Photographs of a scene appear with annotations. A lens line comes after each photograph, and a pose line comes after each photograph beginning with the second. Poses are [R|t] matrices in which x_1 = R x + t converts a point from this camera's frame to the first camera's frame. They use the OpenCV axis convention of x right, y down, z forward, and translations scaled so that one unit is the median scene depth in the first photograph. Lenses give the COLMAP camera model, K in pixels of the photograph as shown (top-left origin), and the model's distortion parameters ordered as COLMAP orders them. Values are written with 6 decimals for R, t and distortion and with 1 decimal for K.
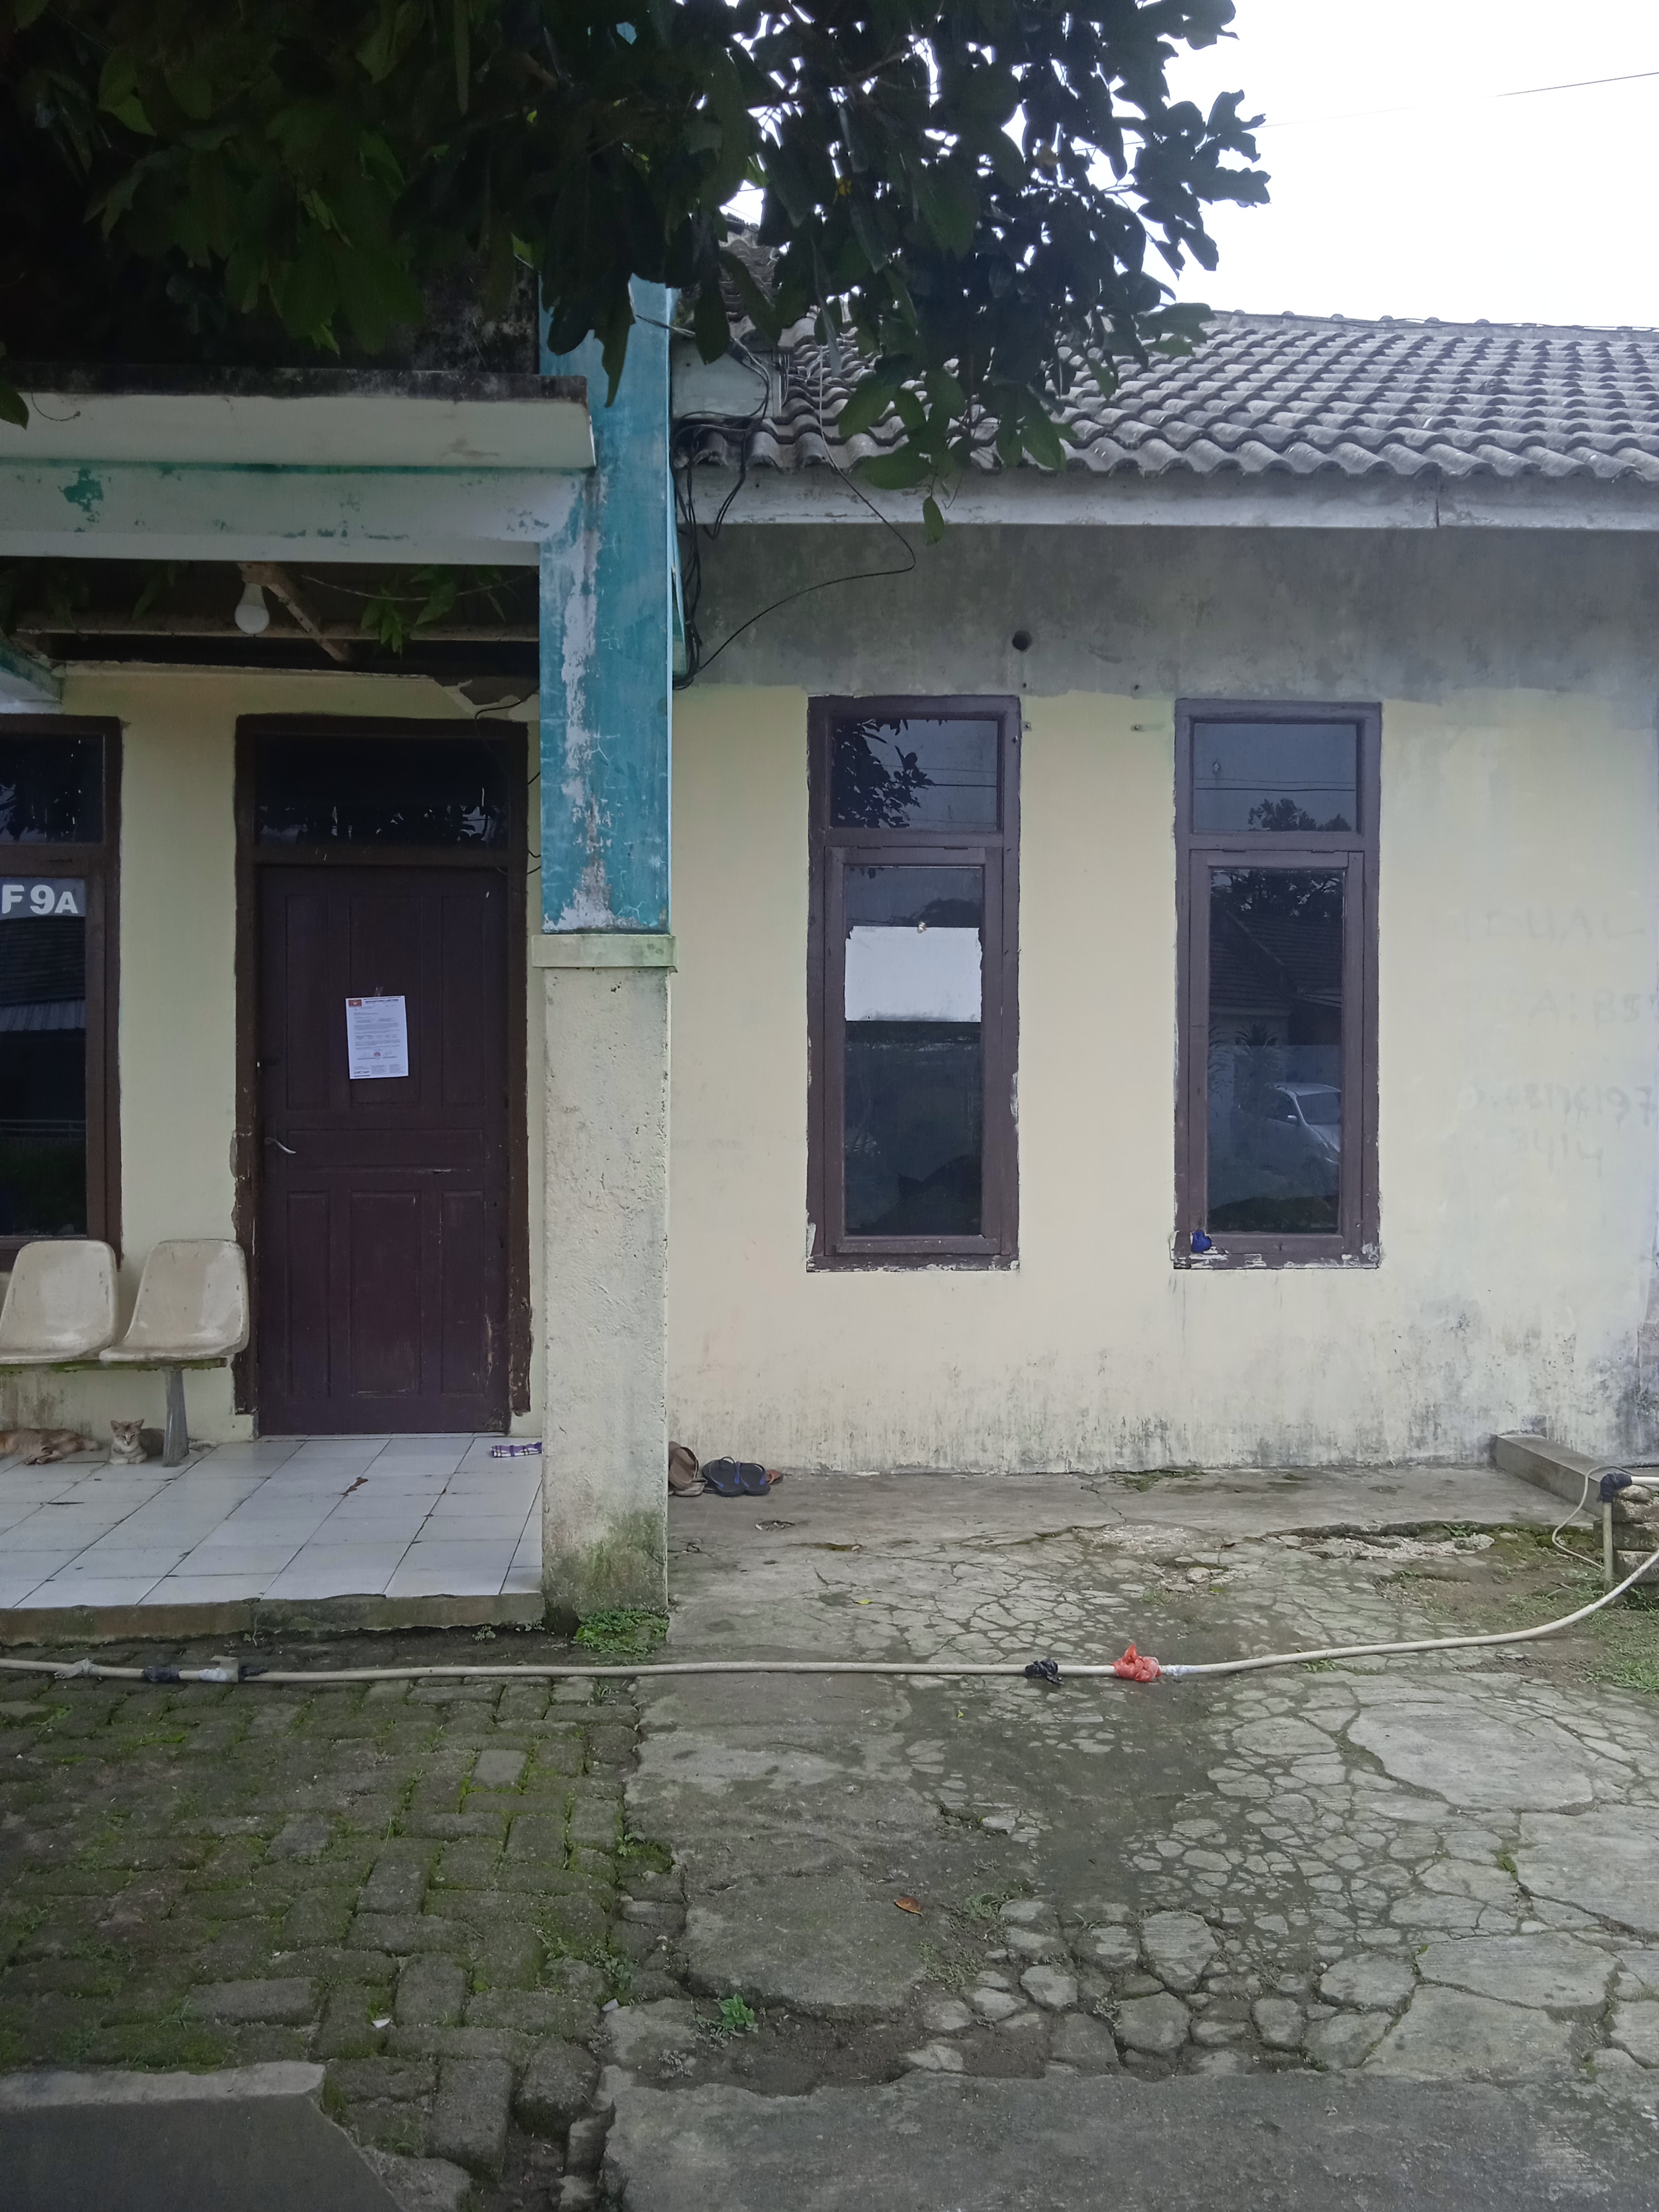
lens RADIAL K [[1812.2, 0, 830.6], [0, 1812.2, 1110.1], [0, 0, 1]] dist [0.041539, -0.039511]
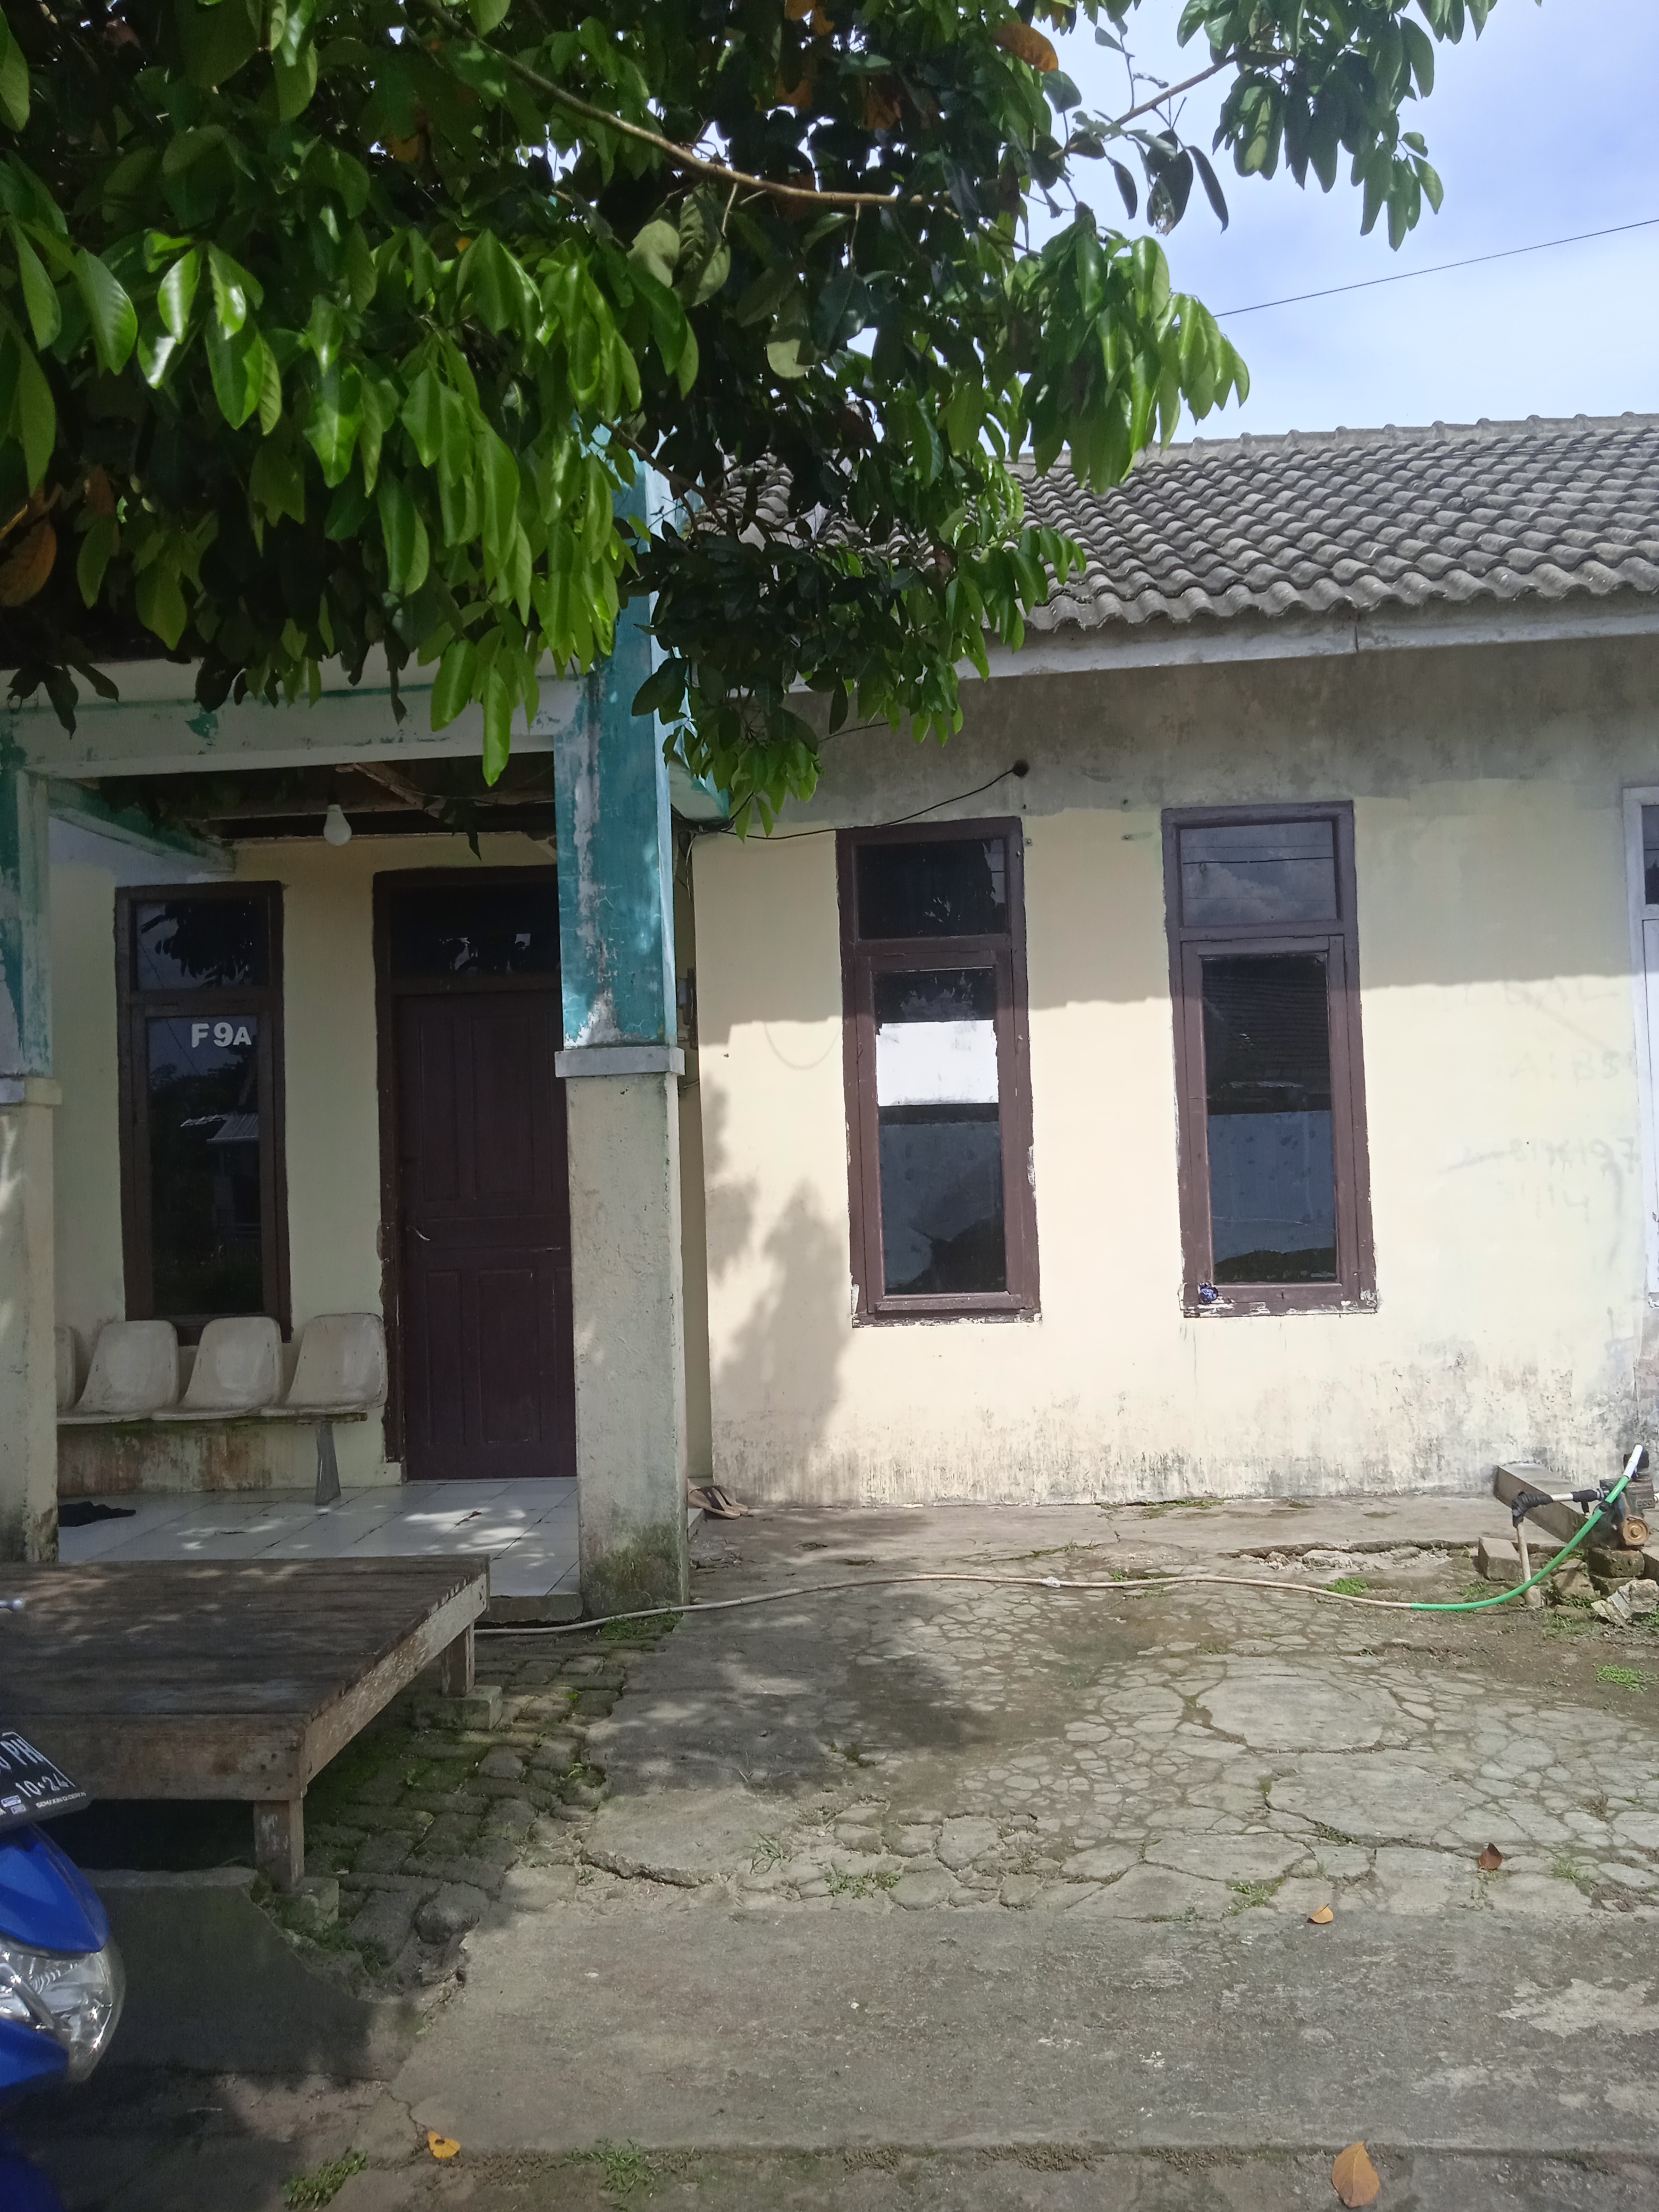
lens RADIAL K [[1814.6, 0, 840.4], [0, 1814.6, 1109.1], [0, 0, 1]] dist [0.046800, -0.008934]
pose [[0.988802, -0.041255, -0.143416, 0.147489], [0.034857, 0.998294, -0.046838, 0.004993], [0.145104, 0.041314, 0.988553, -0.136325]]
